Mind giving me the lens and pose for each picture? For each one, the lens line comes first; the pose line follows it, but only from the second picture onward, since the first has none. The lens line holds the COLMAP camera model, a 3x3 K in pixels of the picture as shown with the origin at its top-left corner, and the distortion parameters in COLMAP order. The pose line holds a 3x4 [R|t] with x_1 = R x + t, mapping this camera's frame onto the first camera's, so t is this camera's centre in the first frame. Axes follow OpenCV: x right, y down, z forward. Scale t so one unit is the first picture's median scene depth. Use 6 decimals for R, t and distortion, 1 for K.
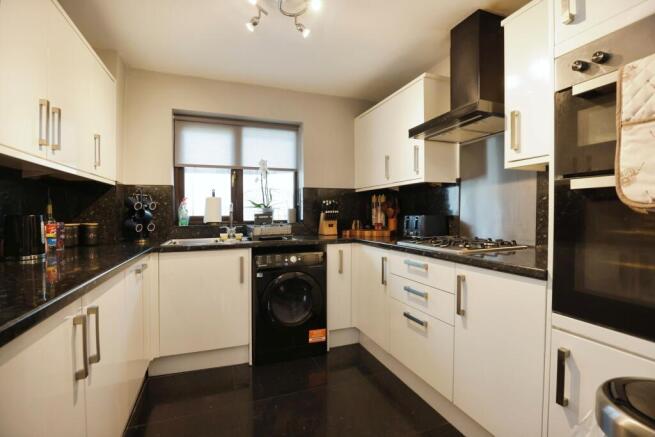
lens RADIAL K [[313.0, 0, 334.6], [0, 313.0, 218.5], [0, 0, 1]] dist [-0.019562, 0.000867]
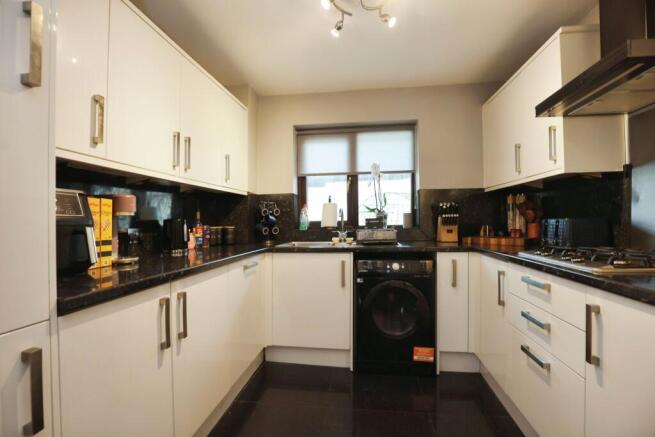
lens RADIAL K [[313.0, 0, 334.6], [0, 313.0, 218.5], [0, 0, 1]] dist [-0.019562, 0.000867]
pose [[0.873952, -0.007958, -0.485948, 0.166496], [-0.002009, 0.999798, -0.019986, 0.006358], [0.486009, 0.018444, 0.873759, 0.096783]]
